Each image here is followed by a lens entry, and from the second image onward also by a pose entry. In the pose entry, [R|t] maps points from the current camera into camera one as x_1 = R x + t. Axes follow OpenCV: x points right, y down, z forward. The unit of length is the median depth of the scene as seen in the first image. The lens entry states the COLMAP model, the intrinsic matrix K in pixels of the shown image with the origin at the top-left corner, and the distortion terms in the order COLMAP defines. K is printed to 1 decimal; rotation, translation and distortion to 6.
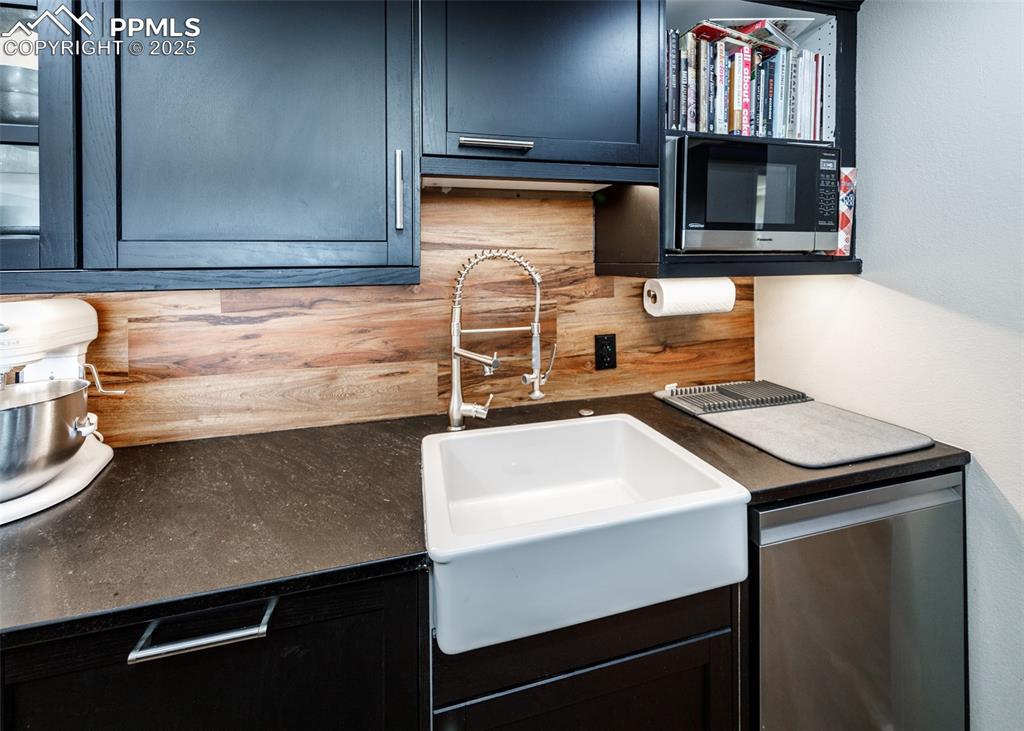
lens RADIAL K [[444.2, 0, 491.3], [0, 444.2, 274.2], [0, 0, 1]] dist [-0.001765, -0.000889]
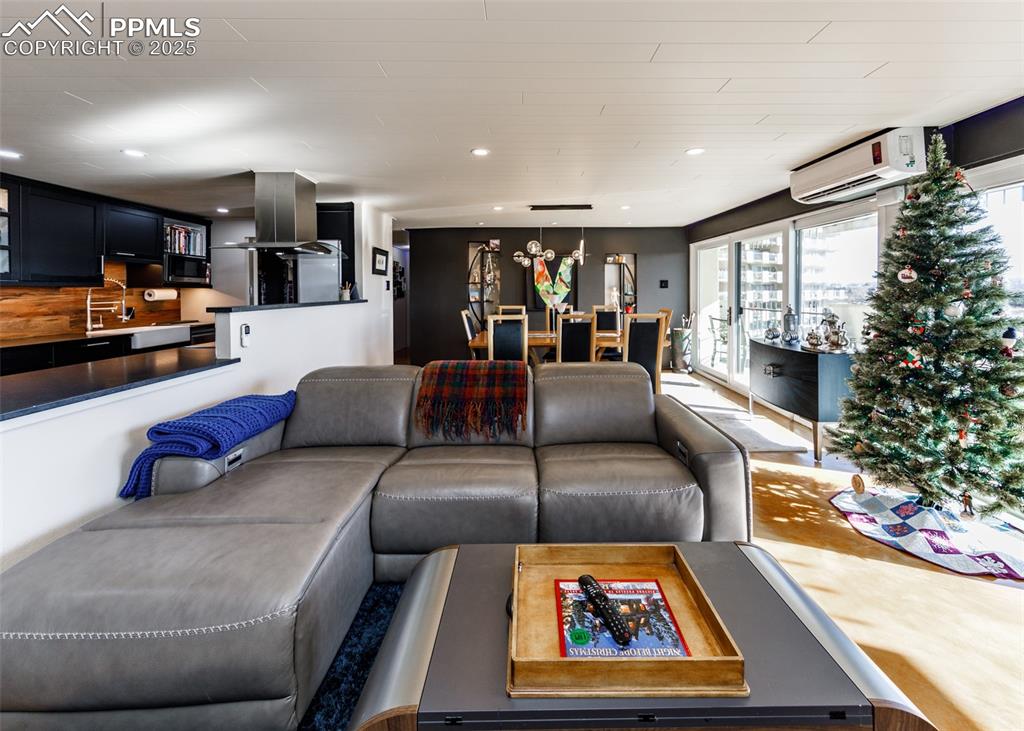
lens RADIAL K [[397.0, 0, 521.2], [0, 397.0, 292.7], [0, 0, 1]] dist [0.007032, 0.000211]
pose [[0.239186, 0.010515, 0.970917, -2.167183], [0.021093, 0.999649, -0.016023, 0.164857], [-0.970745, 0.024312, 0.238880, -2.786398]]
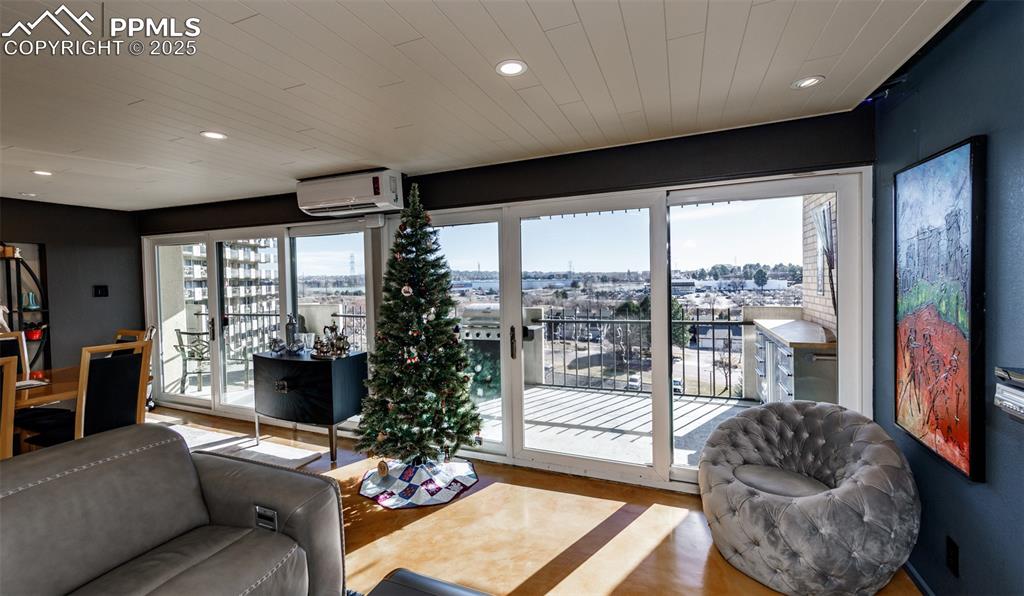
lens RADIAL K [[441.0, 0, 493.5], [0, 441.0, 292.3], [0, 0, 1]] dist [0.016574, -0.000247]
pose [[-0.789762, 0.013411, 0.613267, -1.970462], [0.045684, 0.998270, 0.037002, 0.048029], [-0.611710, 0.057240, -0.789008, -2.401614]]
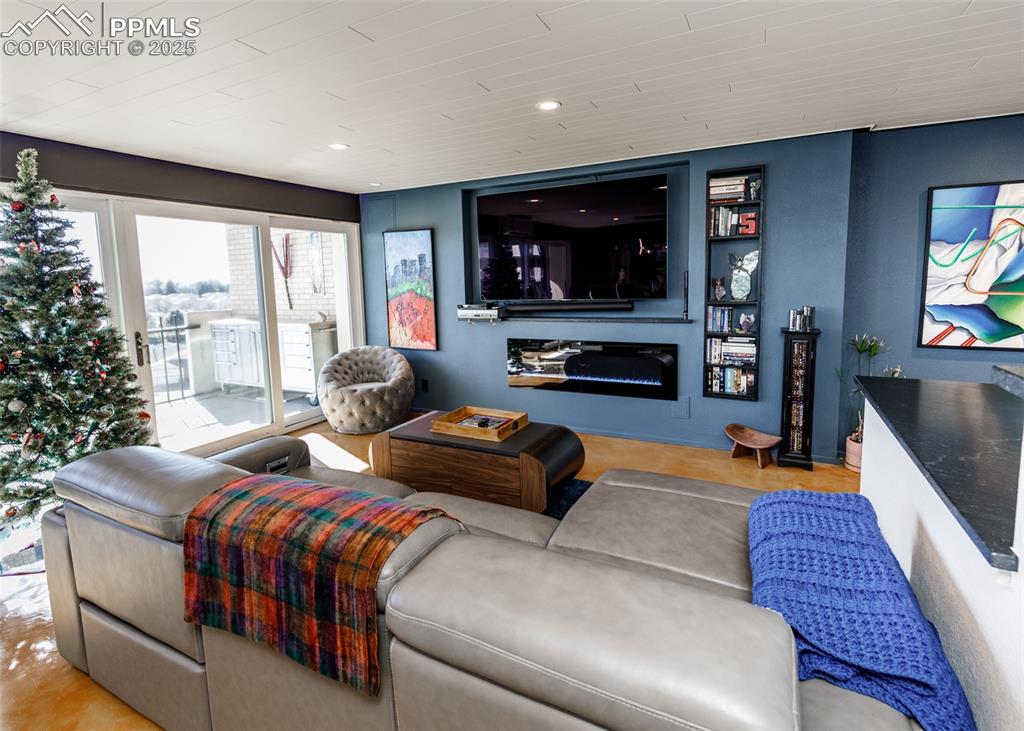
lens RADIAL K [[483.5, 0, 521.3], [0, 483.5, 329.0], [0, 0, 1]] dist [0.009440, -0.000619]
pose [[-0.647530, 0.108700, -0.754247, 0.110002], [0.019880, 0.991847, 0.125875, 0.040303], [0.761780, 0.066514, -0.644412, -1.252461]]
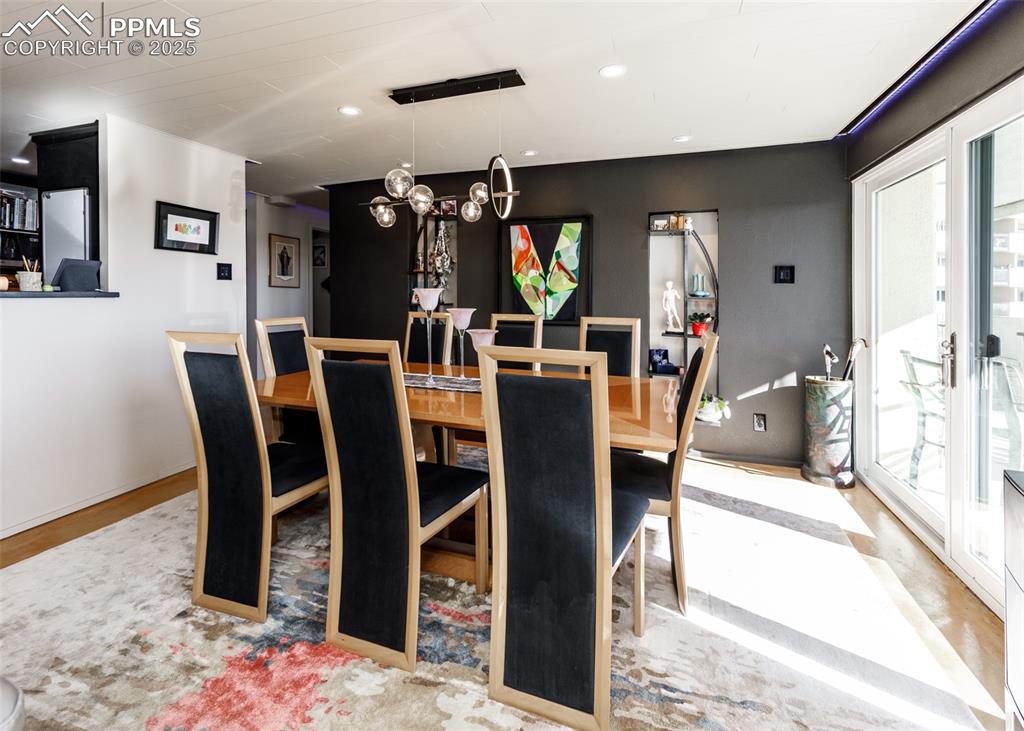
lens RADIAL K [[473.3, 0, 499.7], [0, 473.3, 294.8], [0, 0, 1]] dist [0.007990, -0.002645]
pose [[0.555649, 0.022037, 0.831125, -0.181981], [-0.004603, 0.999715, -0.023430, 0.195583], [-0.831404, 0.009193, 0.555592, -3.428205]]
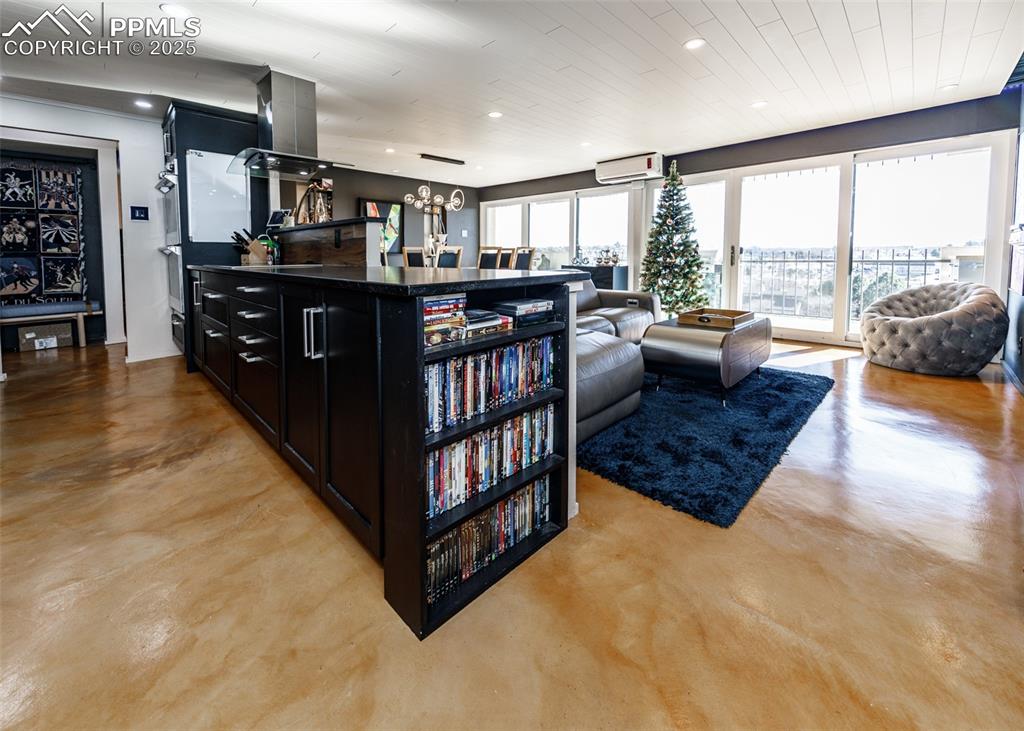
lens RADIAL K [[421.2, 0, 493.8], [0, 421.2, 275.2], [0, 0, 1]] dist [-0.002217, 0.001413]
pose [[-0.505358, -0.022475, 0.862617, -2.729230], [0.028655, 0.998672, 0.042806, 0.379202], [-0.862434, 0.046351, -0.504044, -0.590324]]
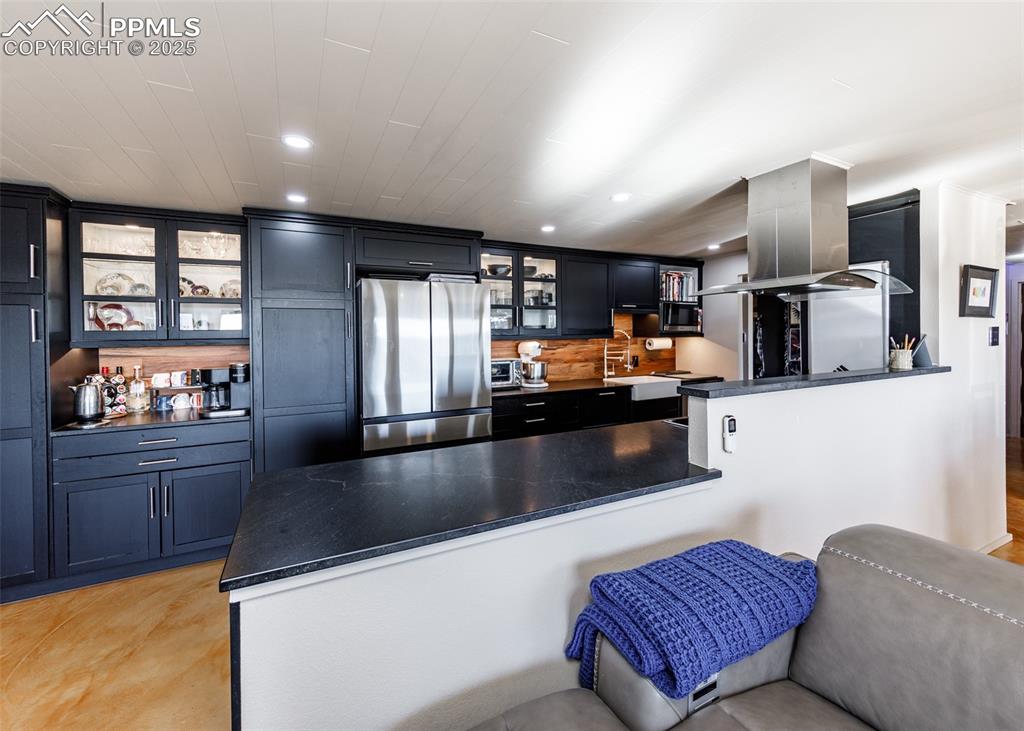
lens RADIAL K [[421.2, 0, 508.9], [0, 421.2, 341.2], [0, 0, 1]] dist [-0.002217, 0.001413]
pose [[0.976184, 0.000668, 0.216944, -1.576987], [-0.000742, 1.000000, 0.000258, 0.036739], [-0.216943, -0.000412, 0.976184, -2.161774]]
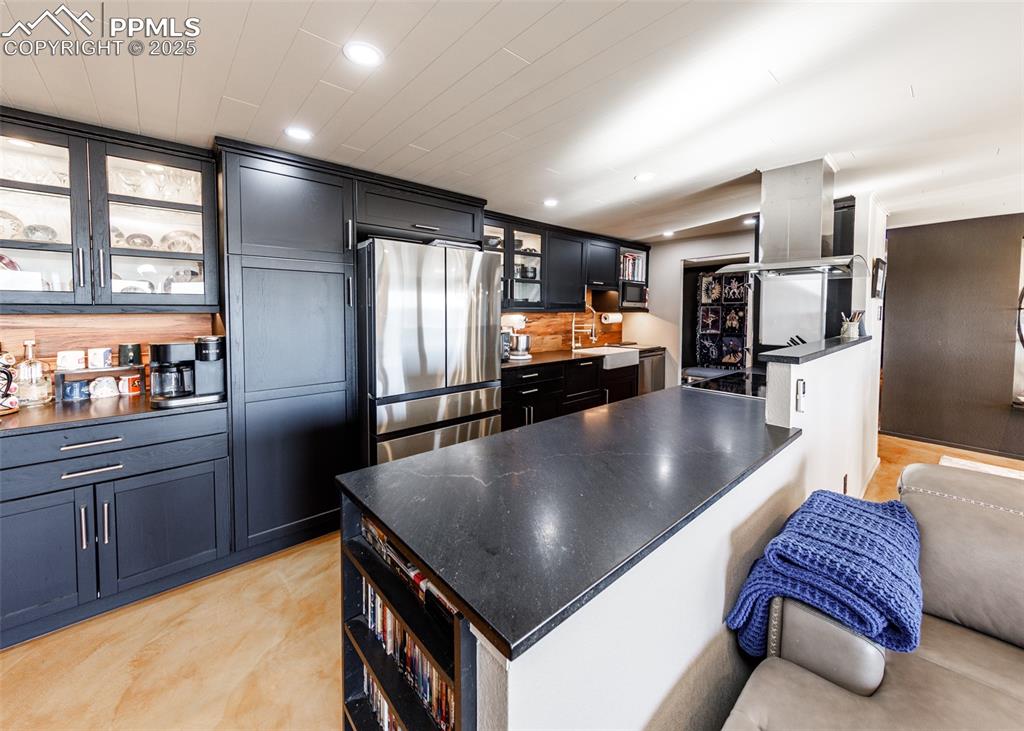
lens RADIAL K [[389.2, 0, 529.1], [0, 389.2, 328.6], [0, 0, 1]] dist [0.000710, 0.000255]
pose [[0.873368, -0.005383, 0.487032, -2.067746], [-0.009788, 0.999543, 0.028599, 0.060842], [-0.486963, -0.029745, 0.872916, -1.778102]]
